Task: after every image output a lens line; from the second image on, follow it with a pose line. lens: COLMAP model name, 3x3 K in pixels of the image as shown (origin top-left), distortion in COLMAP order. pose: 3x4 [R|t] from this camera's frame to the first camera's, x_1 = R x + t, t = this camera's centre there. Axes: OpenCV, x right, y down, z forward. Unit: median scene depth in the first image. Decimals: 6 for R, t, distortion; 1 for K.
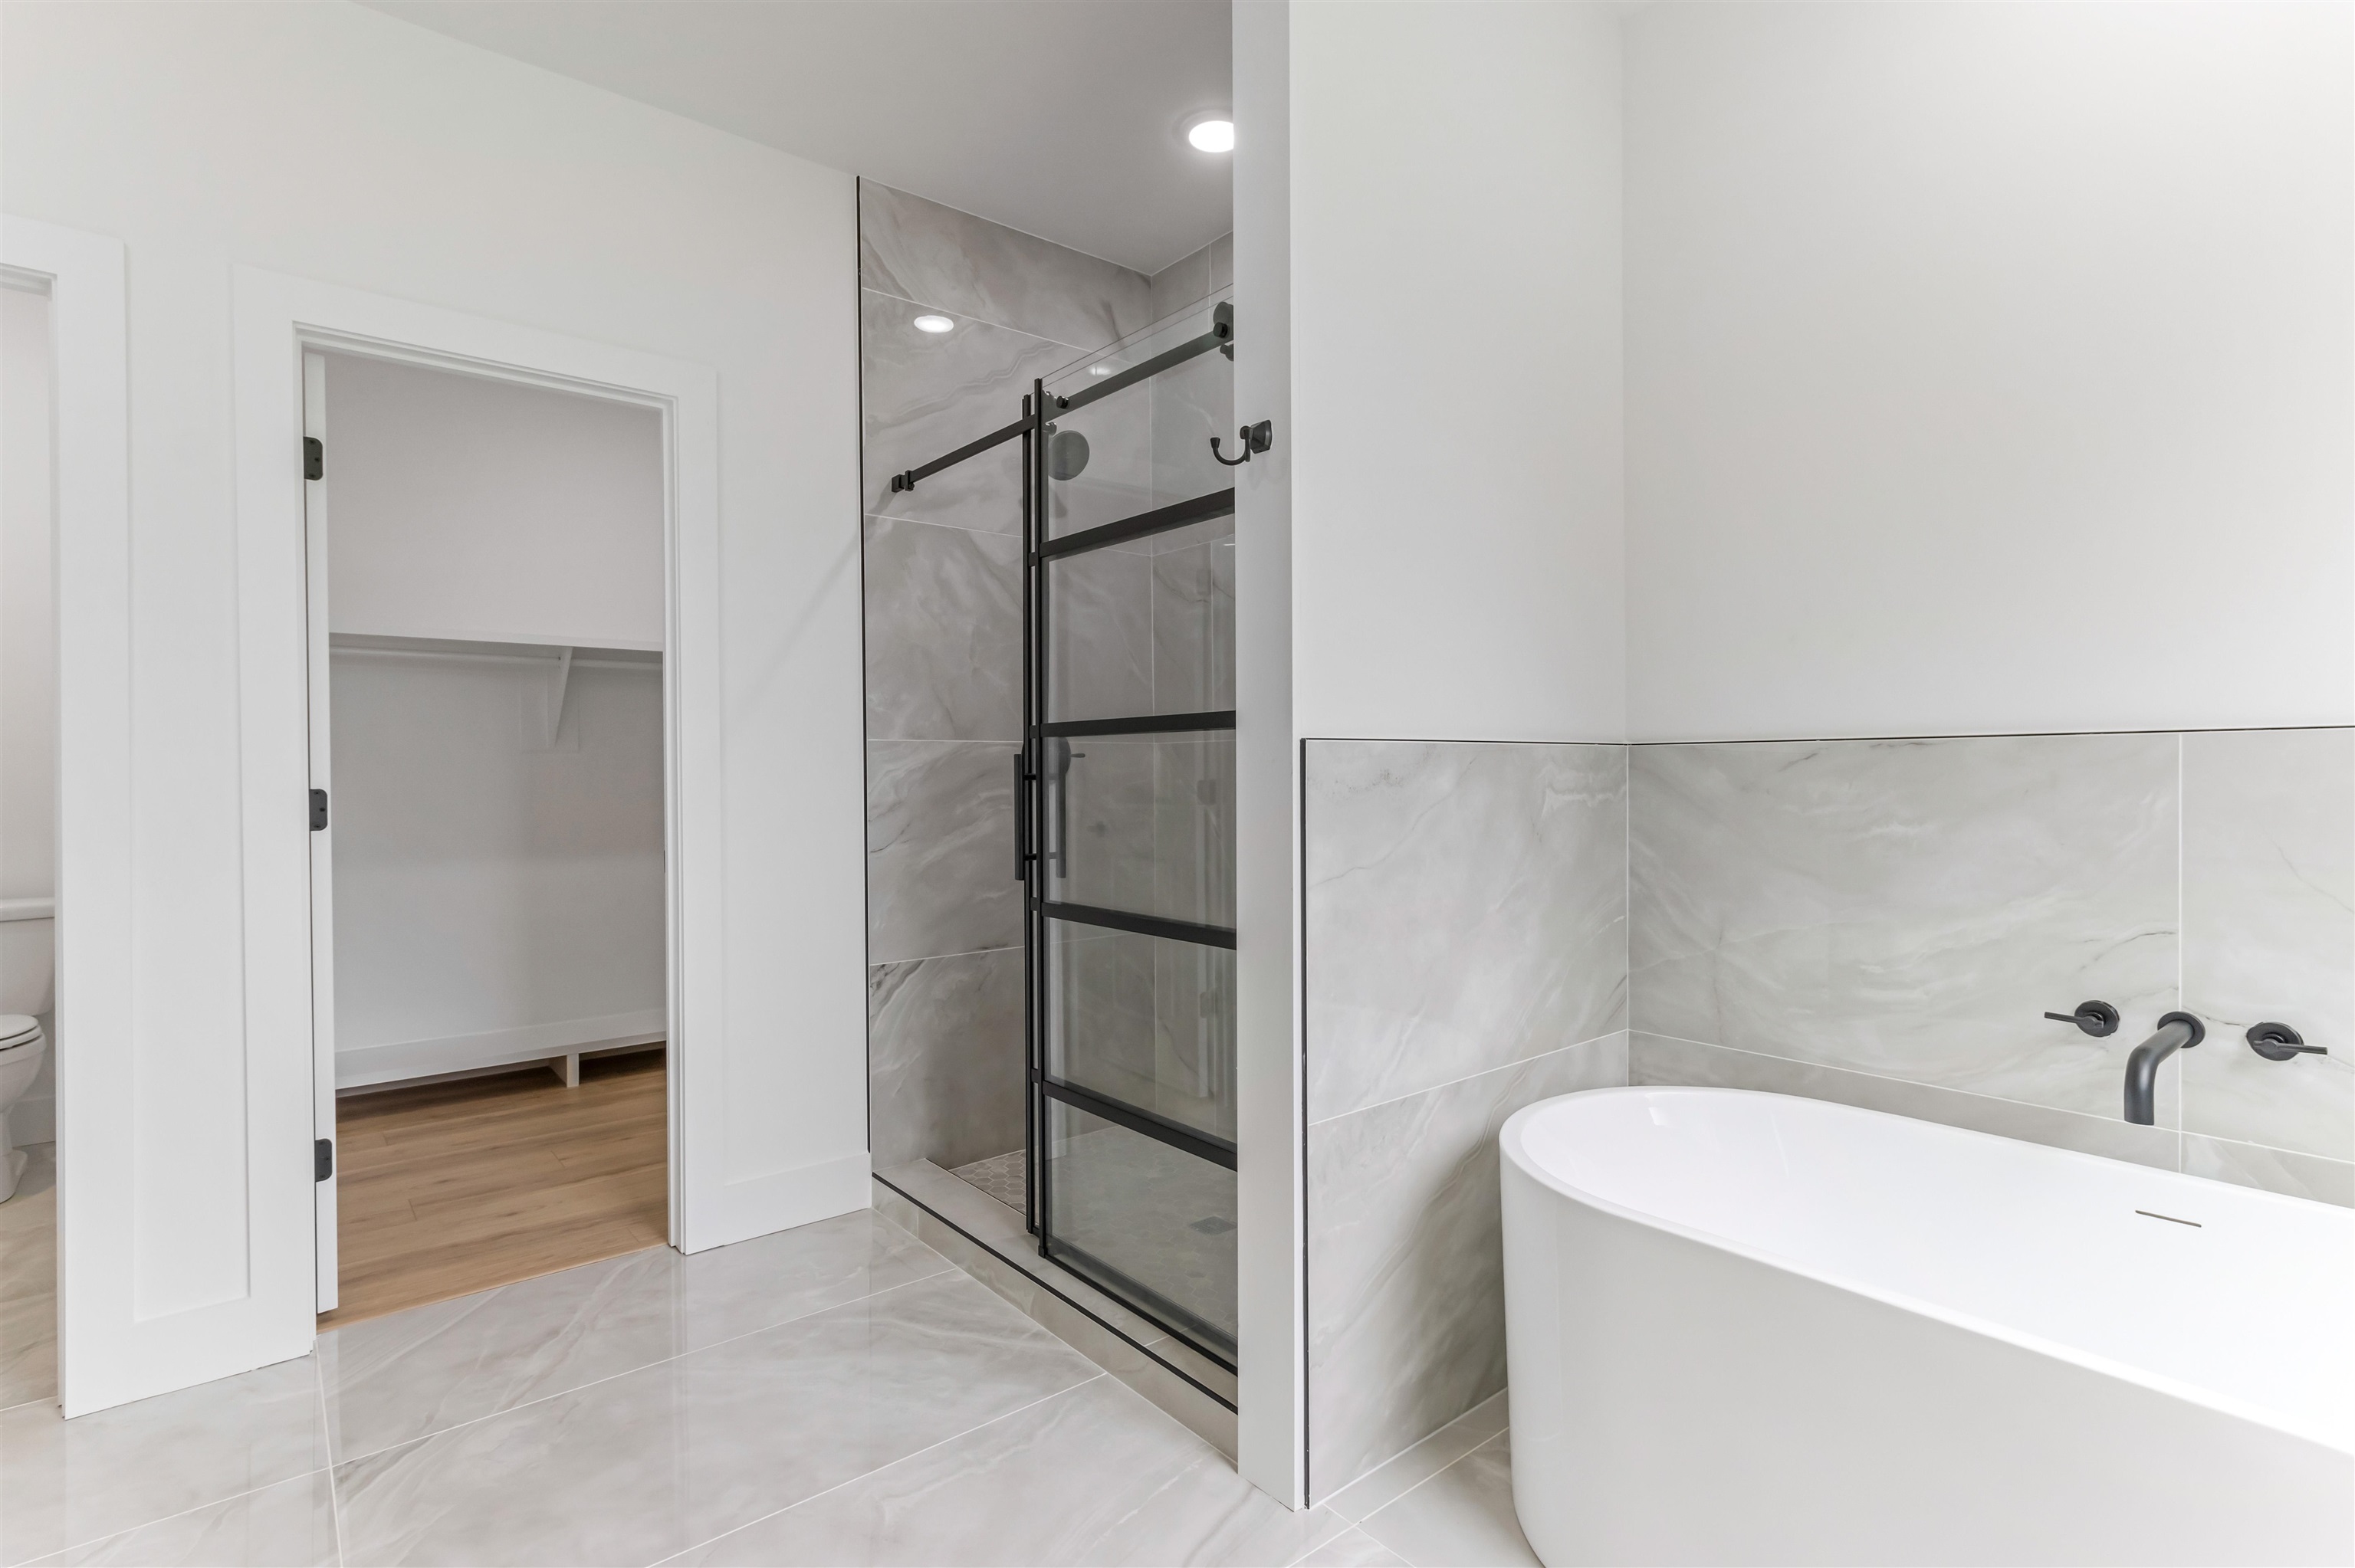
lens RADIAL K [[1153.1, 0, 1180.9], [0, 1153.1, 761.3], [0, 0, 1]] dist [0.011874, -0.014756]
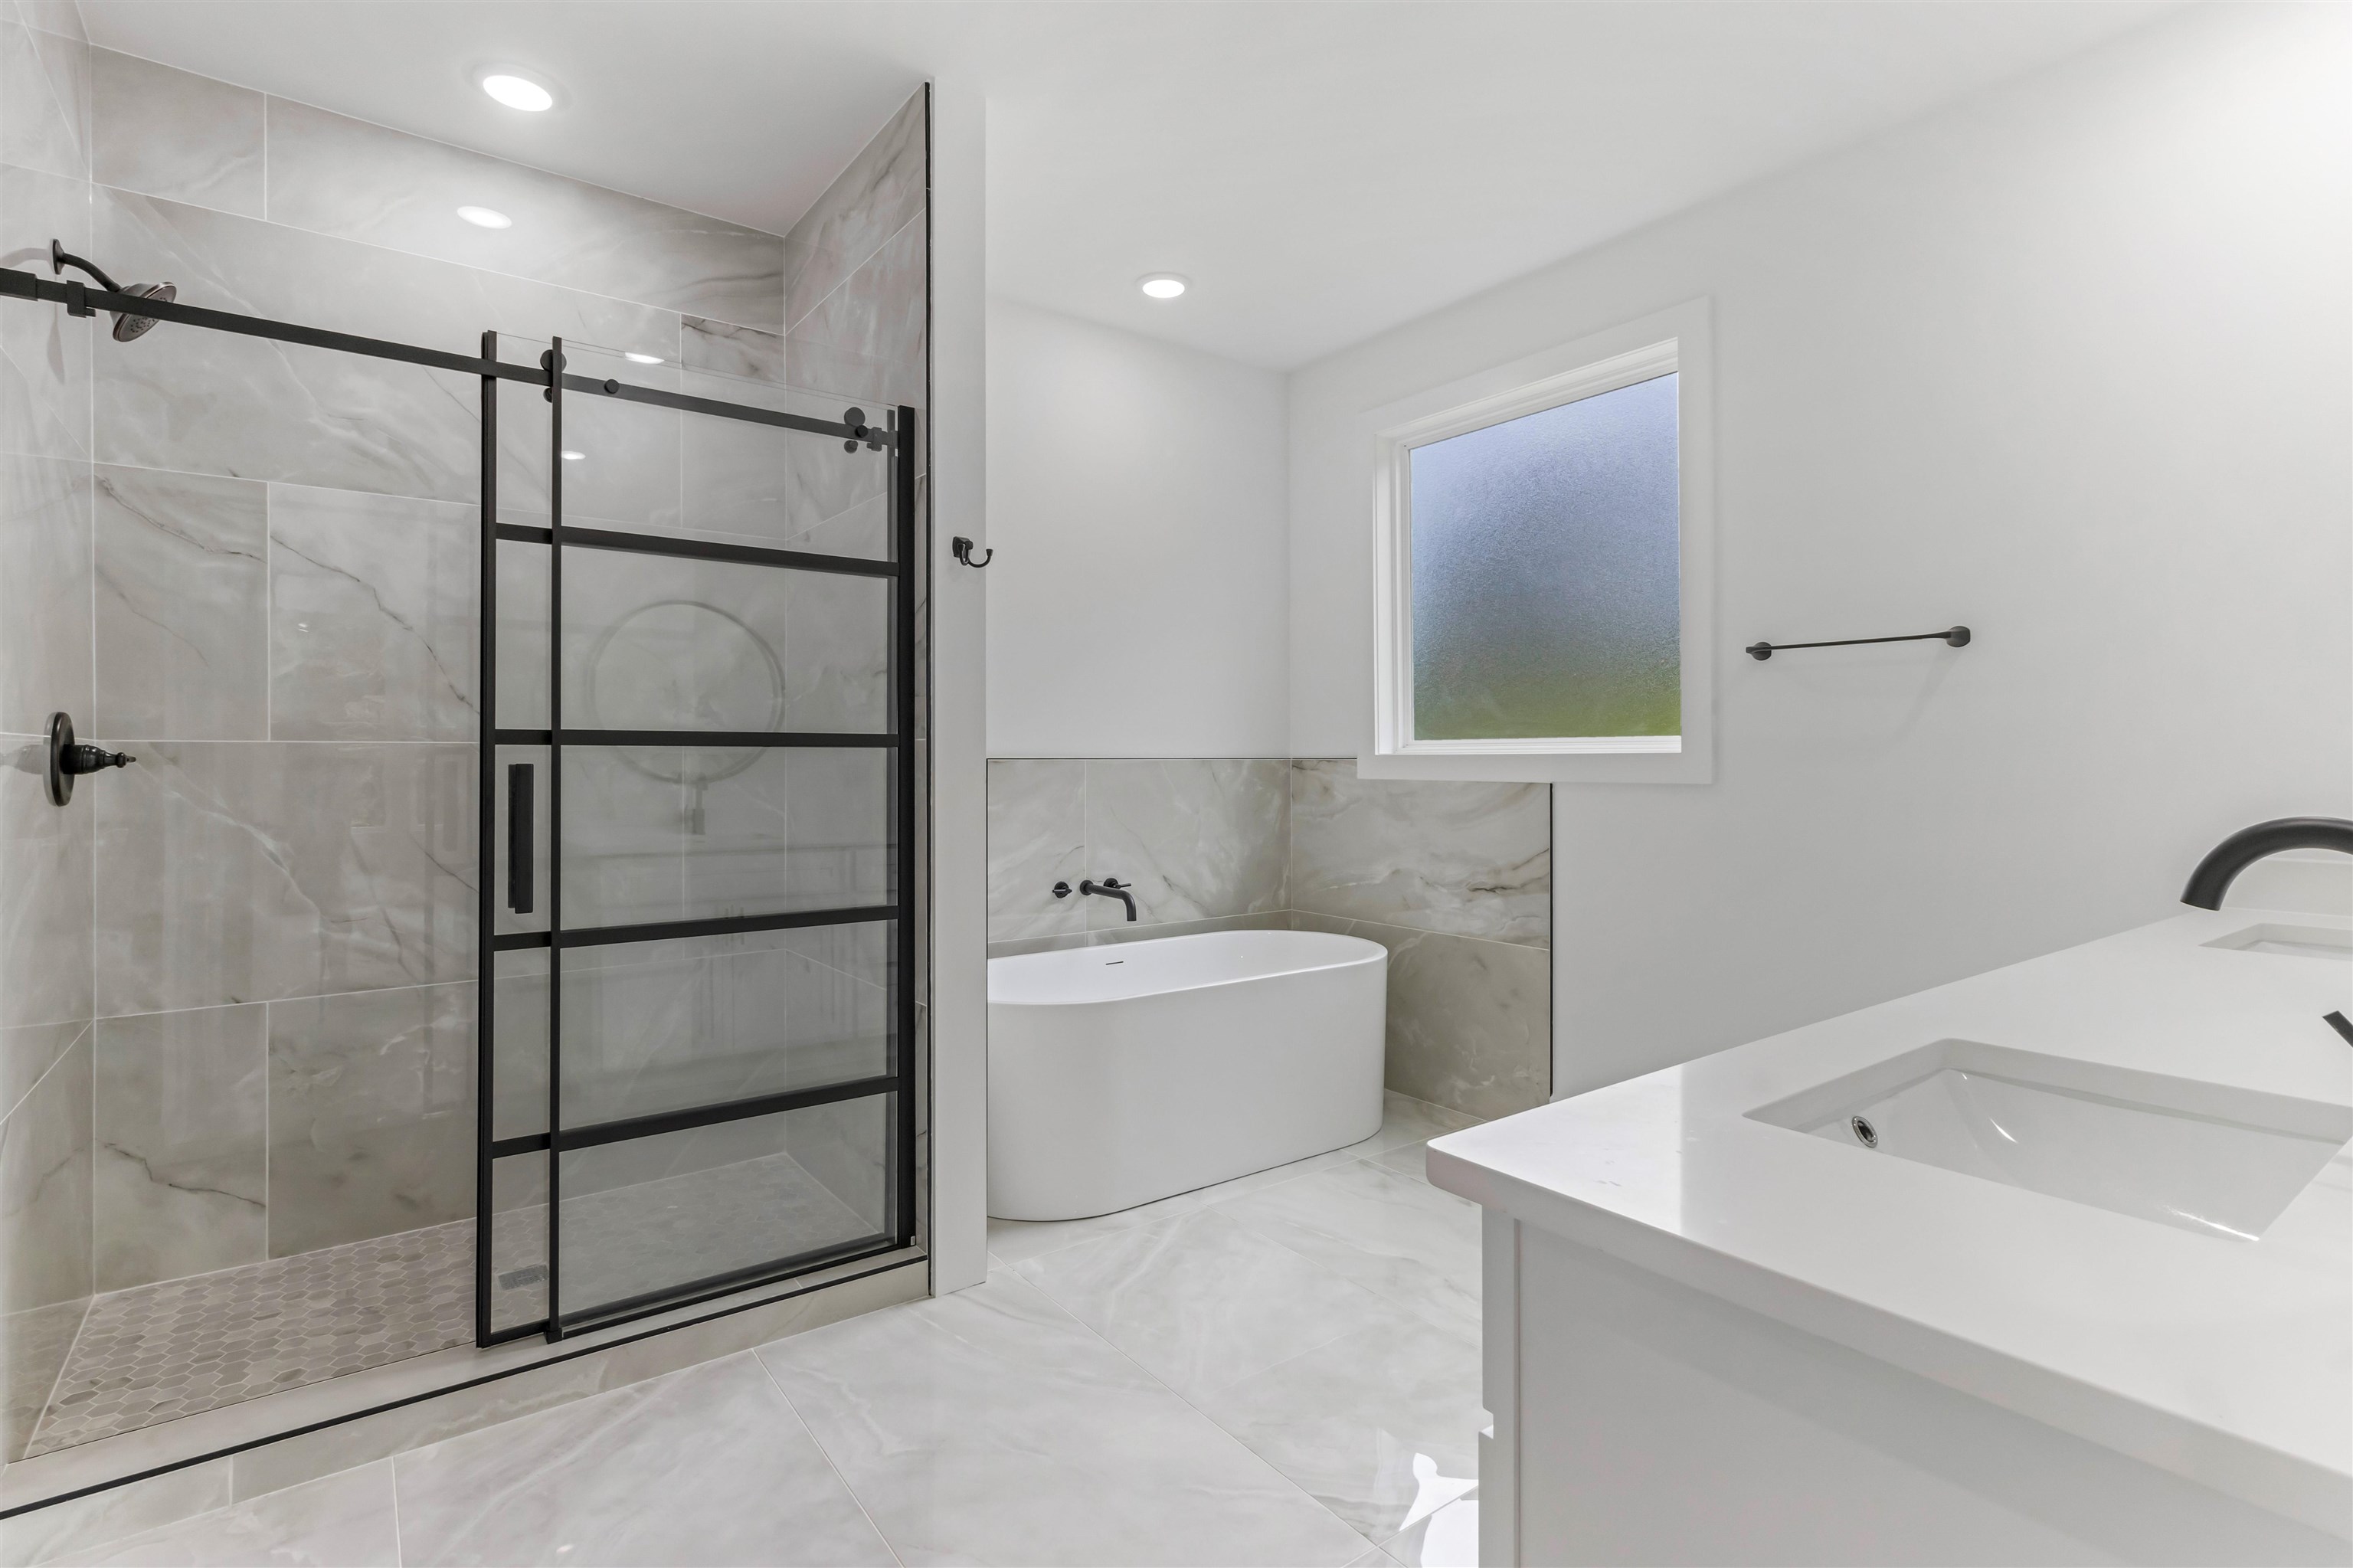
lens RADIAL K [[1152.3, 0, 1179.9], [0, 1152.3, 761.3], [0, 0, 1]] dist [0.011874, -0.014756]
pose [[0.021768, 0.018854, 0.999585, -1.062900], [0.003274, 0.999815, -0.018930, 0.017176], [-0.999758, 0.003684, 0.021702, 0.562294]]
